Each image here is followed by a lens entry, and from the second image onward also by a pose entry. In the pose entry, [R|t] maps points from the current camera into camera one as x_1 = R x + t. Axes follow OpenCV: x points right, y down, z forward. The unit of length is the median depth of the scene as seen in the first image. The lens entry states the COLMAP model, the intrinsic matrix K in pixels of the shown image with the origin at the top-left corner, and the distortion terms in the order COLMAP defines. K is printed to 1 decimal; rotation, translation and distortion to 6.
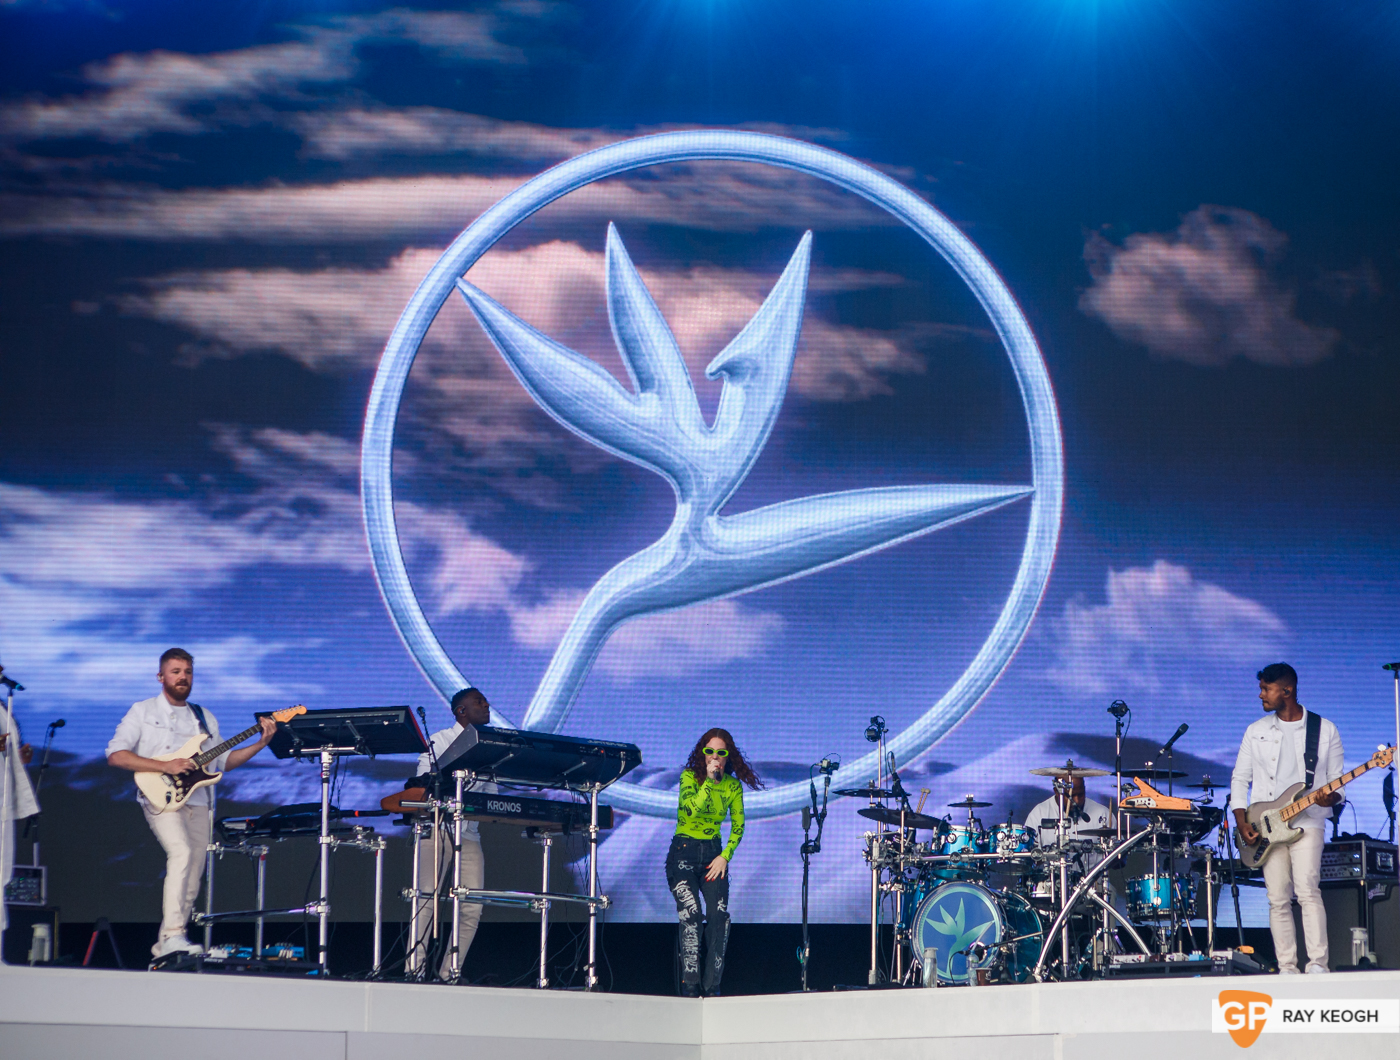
lens RADIAL K [[3647.9, 0, 700.0], [0, 3647.9, 530.0], [0, 0, 1]] dist [0.717999, 1.058028]
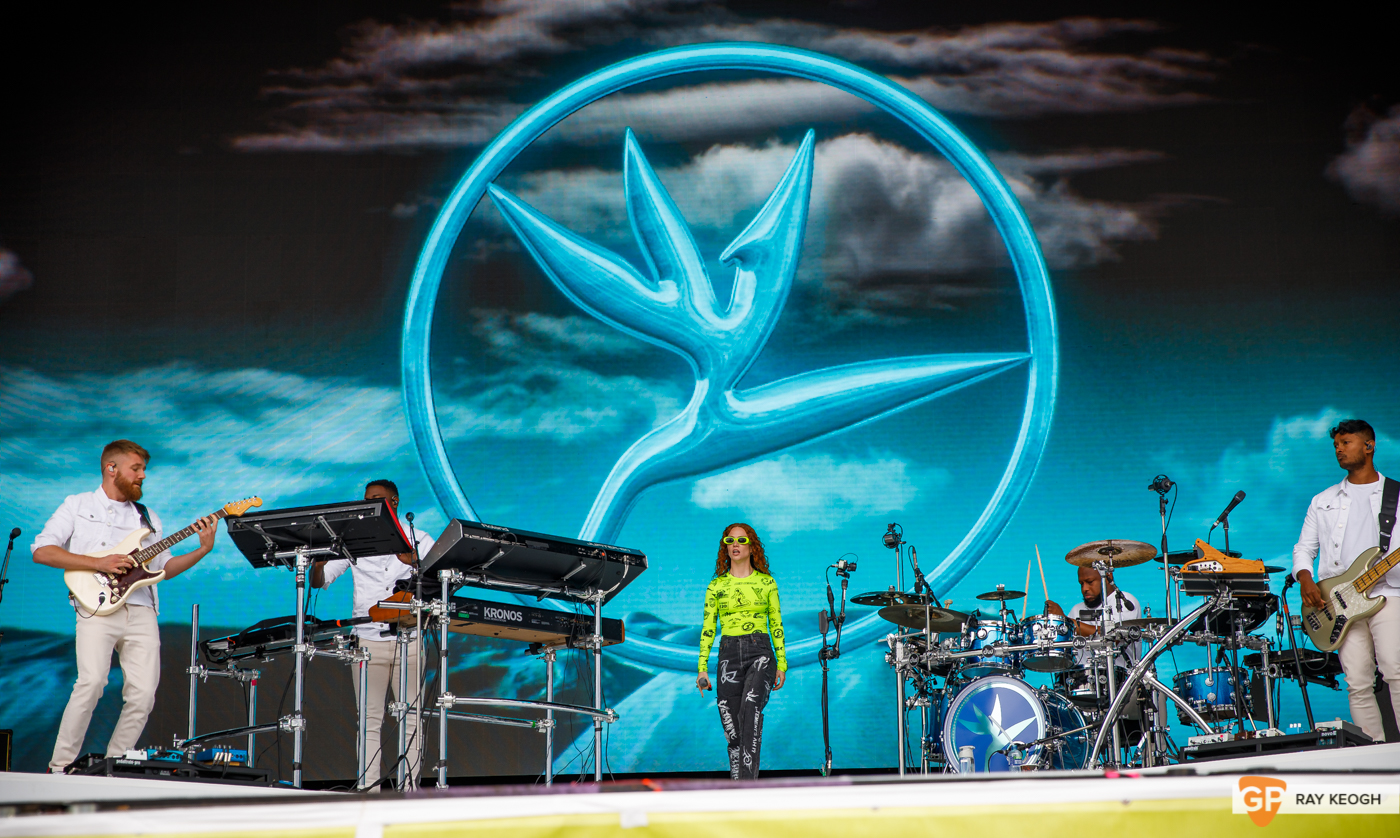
lens RADIAL K [[2445.9, 0, 700.0], [0, 2445.9, 419.0], [0, 0, 1]] dist [0.536141, -0.225499]
pose [[0.999291, -0.031816, -0.020139, 0.009051], [0.030393, 0.997262, -0.067415, 0.053010], [0.022229, 0.066755, 0.997522, 0.285919]]
